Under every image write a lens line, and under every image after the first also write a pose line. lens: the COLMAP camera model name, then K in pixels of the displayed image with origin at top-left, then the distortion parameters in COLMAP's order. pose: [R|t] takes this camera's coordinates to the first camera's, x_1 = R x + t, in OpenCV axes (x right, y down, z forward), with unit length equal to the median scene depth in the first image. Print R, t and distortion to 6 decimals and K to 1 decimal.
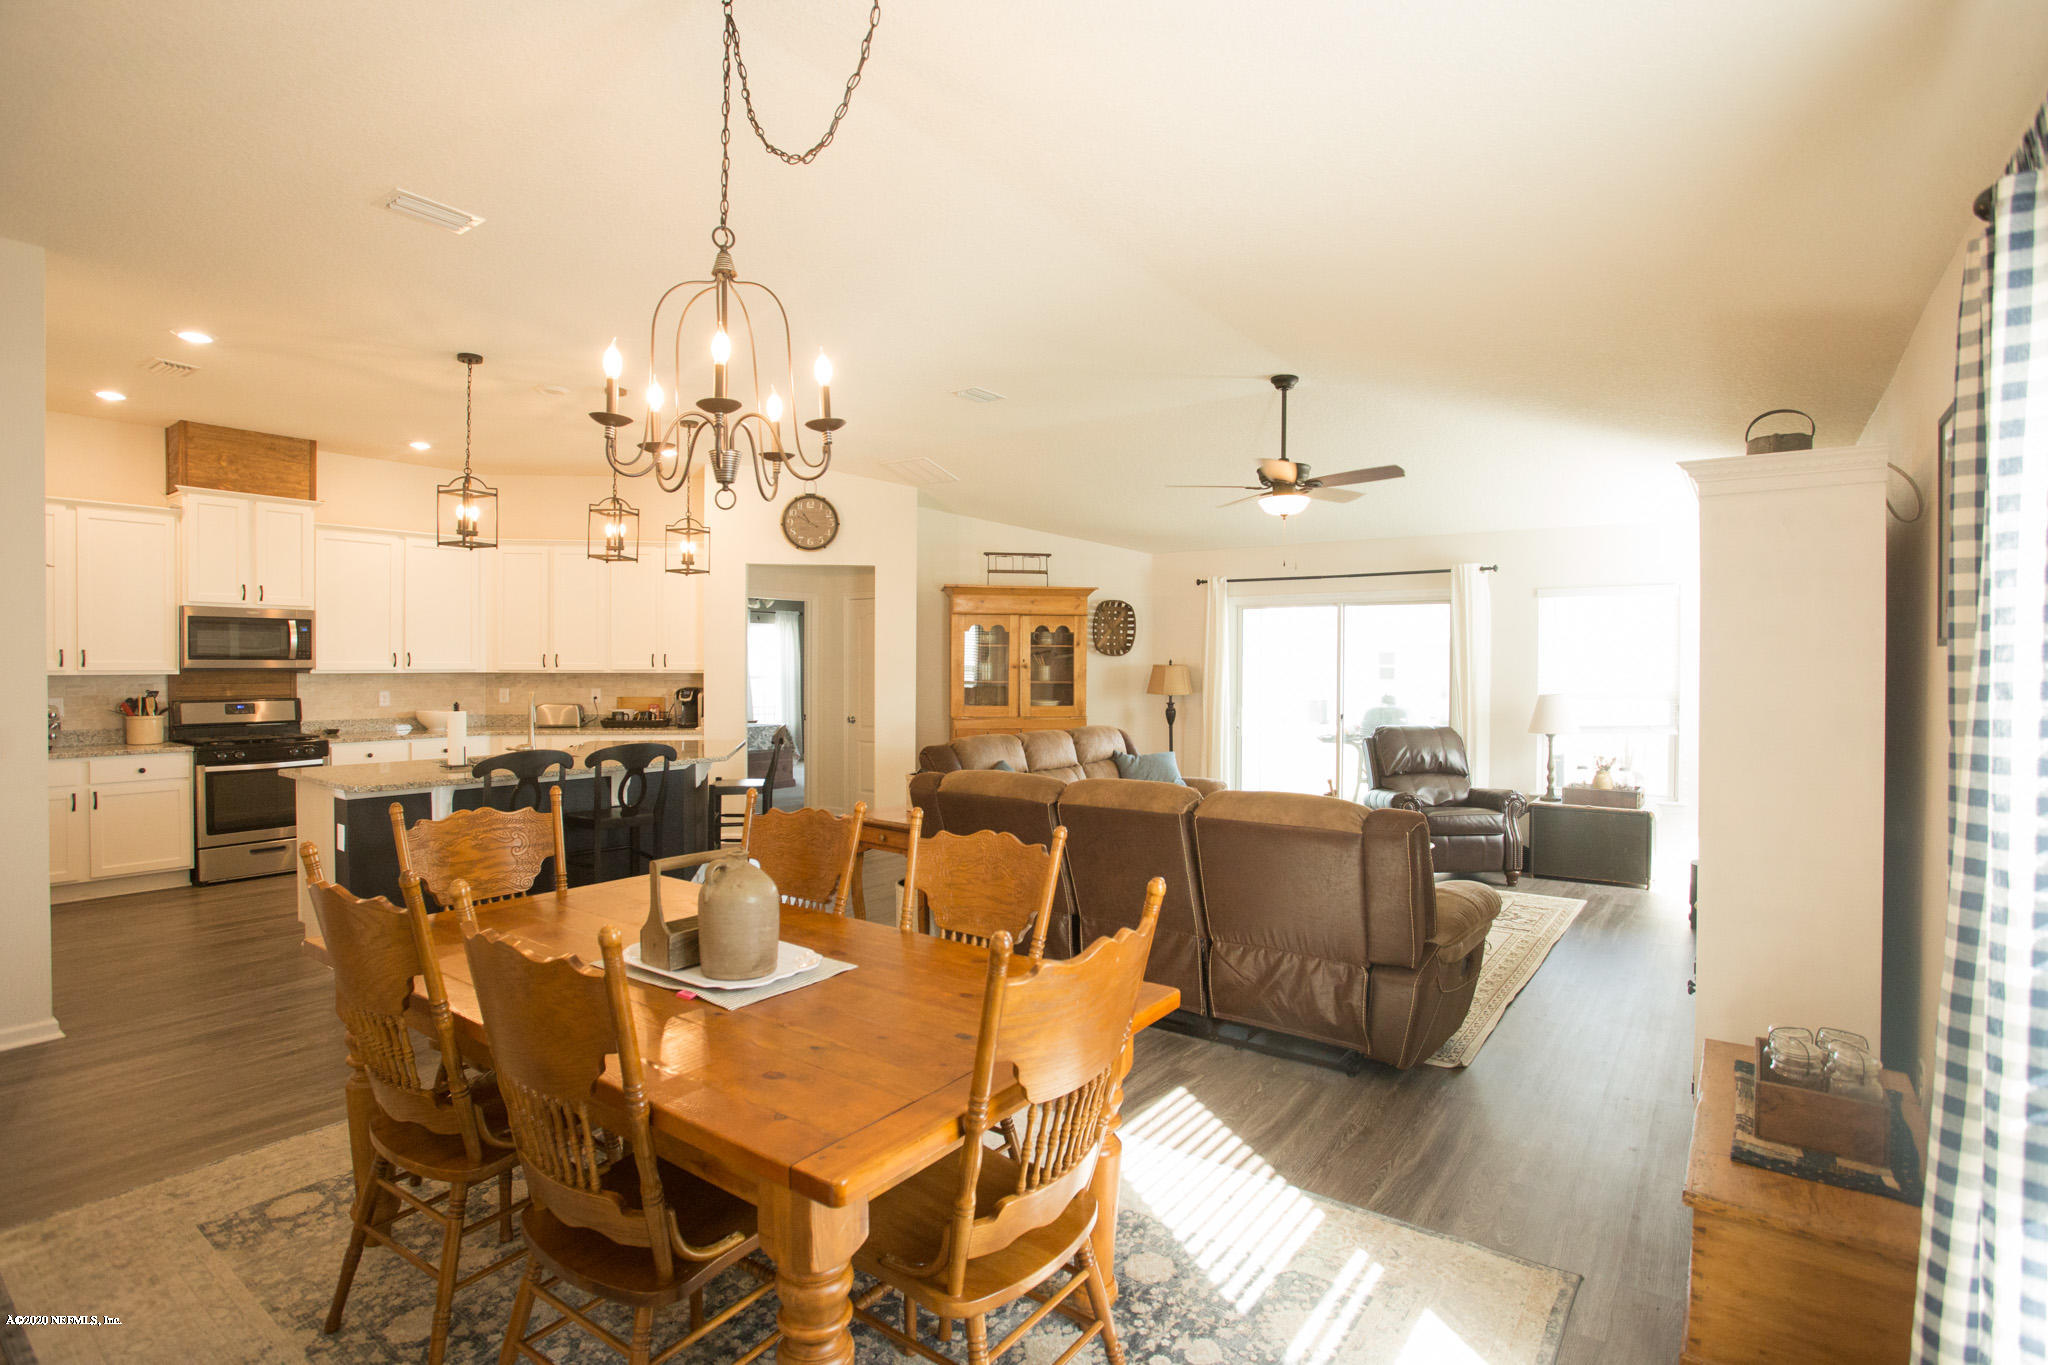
lens RADIAL K [[997.0, 0, 1024.0], [0, 997.0, 682.5], [0, 0, 1]] dist [-0.078154, 0.030226]
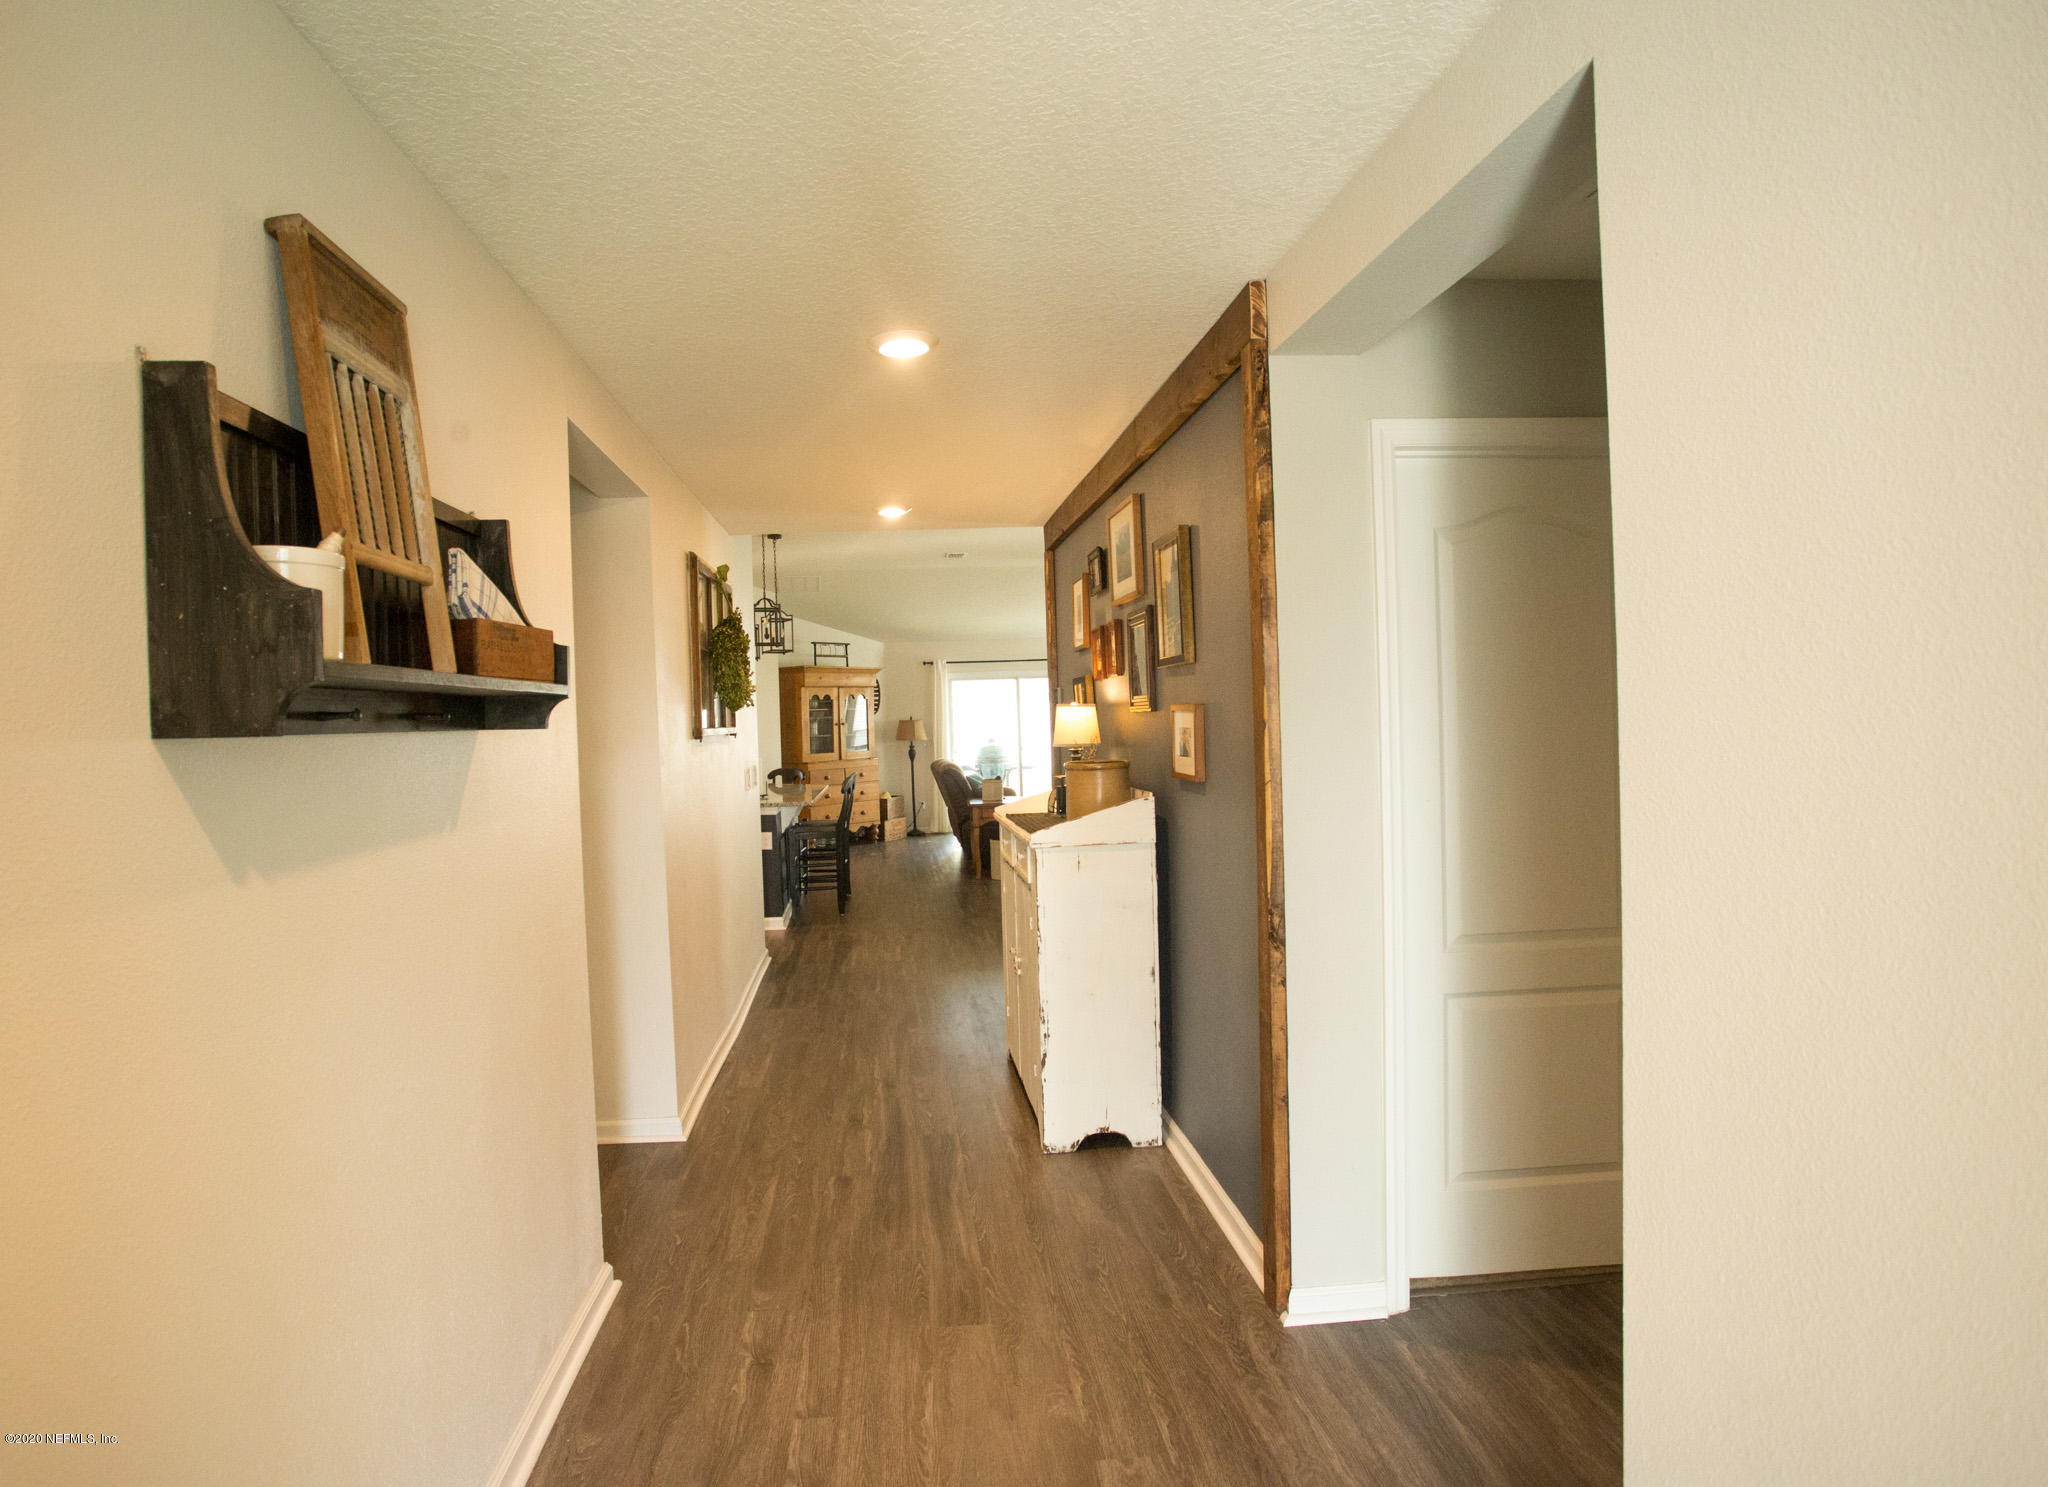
lens RADIAL K [[1319.0, 0, 1024.0], [0, 1319.0, 743.5], [0, 0, 1]] dist [-0.001152, -0.000080]
pose [[0.734948, -0.043481, 0.676728, -1.115362], [0.051288, 0.998648, 0.008464, 0.009462], [-0.676181, 0.028487, 0.736185, -0.564719]]
